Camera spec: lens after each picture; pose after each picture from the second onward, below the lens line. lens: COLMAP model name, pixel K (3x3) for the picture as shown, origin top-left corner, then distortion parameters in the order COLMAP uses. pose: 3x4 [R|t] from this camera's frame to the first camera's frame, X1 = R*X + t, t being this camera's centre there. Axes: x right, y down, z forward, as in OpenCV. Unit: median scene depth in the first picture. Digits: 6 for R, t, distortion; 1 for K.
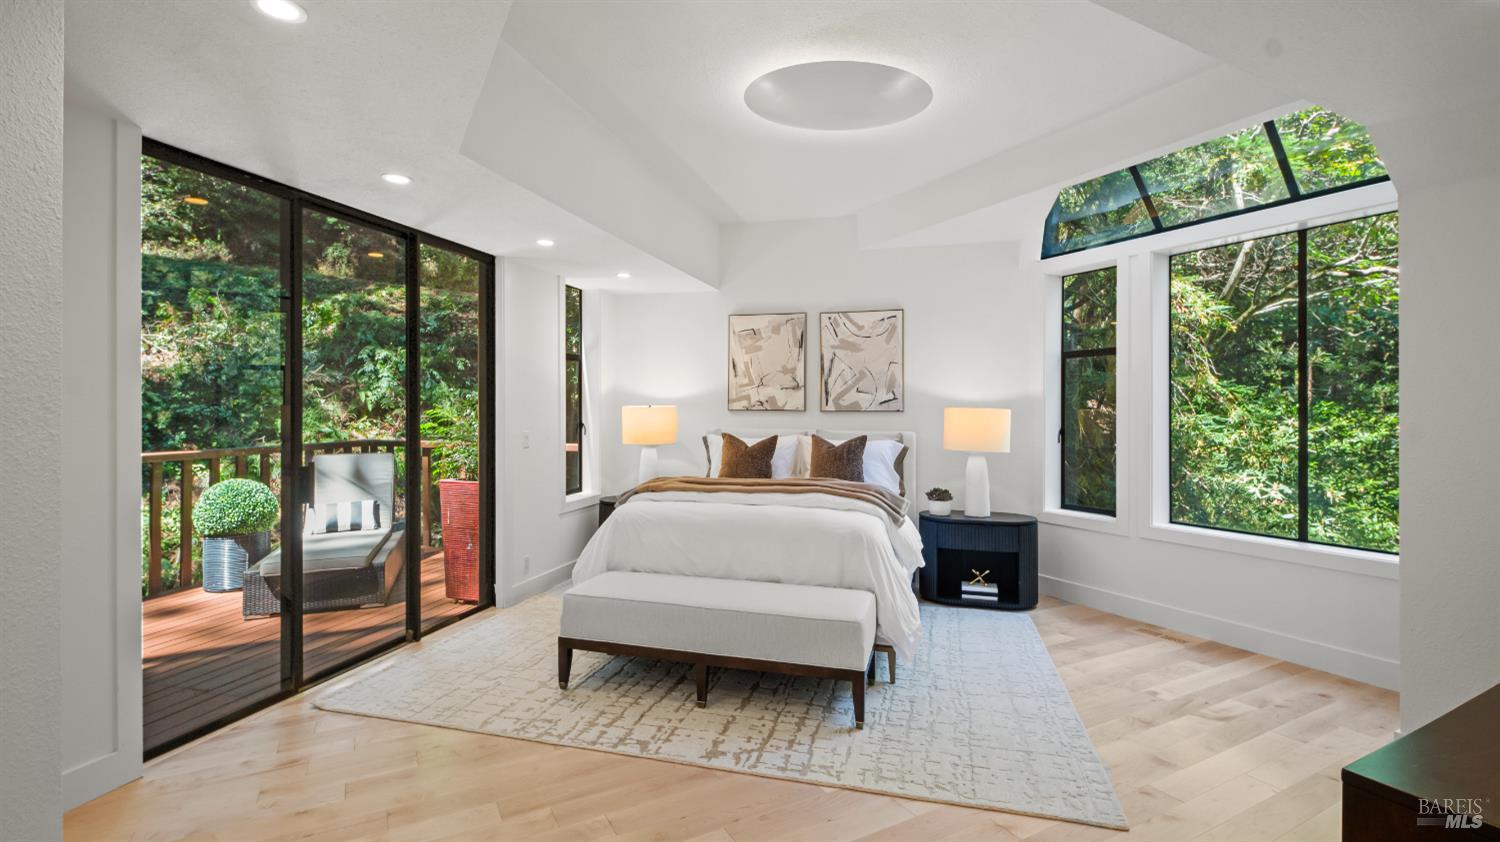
lens RADIAL K [[674.0, 0, 740.0], [0, 674.0, 411.8], [0, 0, 1]] dist [0.010359, -0.001341]
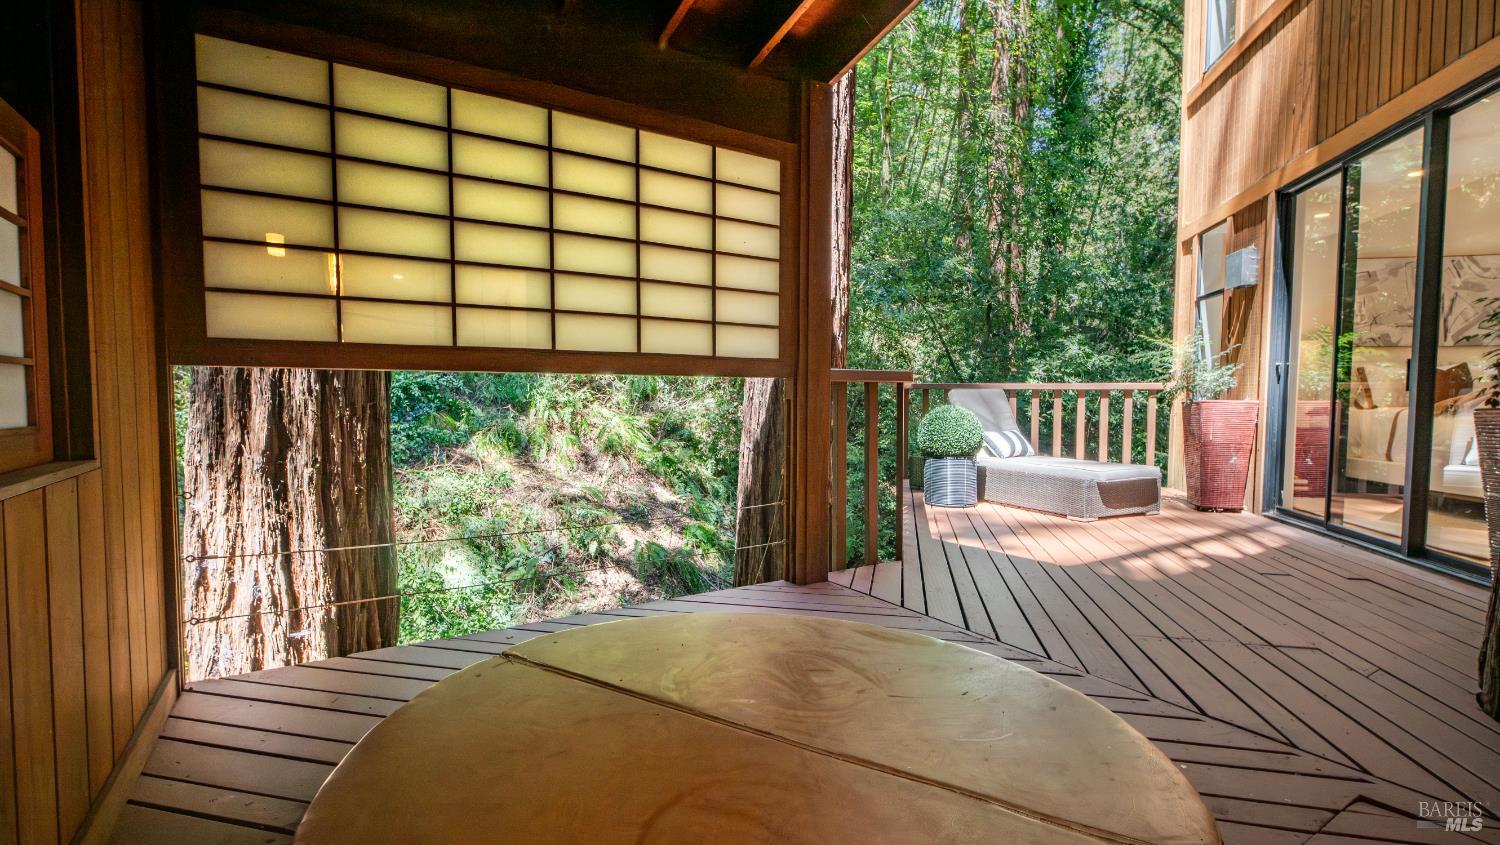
lens RADIAL K [[674.0, 0, 745.9], [0, 674.0, 422.8], [0, 0, 1]] dist [0.010359, -0.001341]
pose [[0.997948, -0.002835, 0.063969, -1.091228], [0.000346, 0.999244, 0.038886, 0.081012], [-0.064030, -0.038784, 0.997194, -0.043448]]
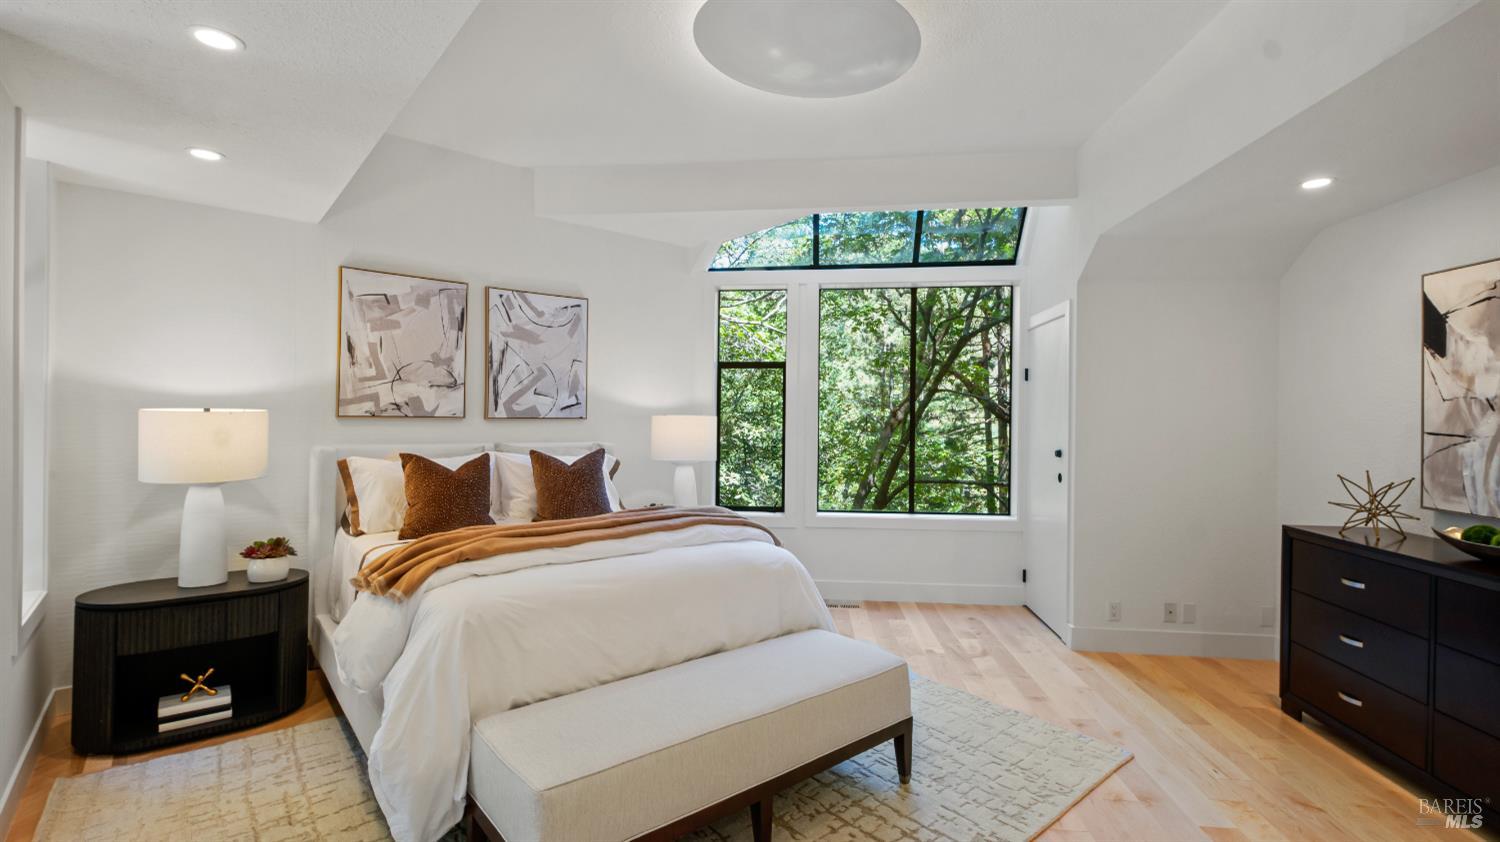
lens RADIAL K [[674.0, 0, 751.9], [0, 674.0, 413.9], [0, 0, 1]] dist [0.010359, -0.001341]
pose [[0.562957, 0.003658, 0.826478, -0.337174], [-0.003735, 0.999991, -0.001881, -0.005524], [-0.826478, -0.002028, 0.562966, 0.337601]]
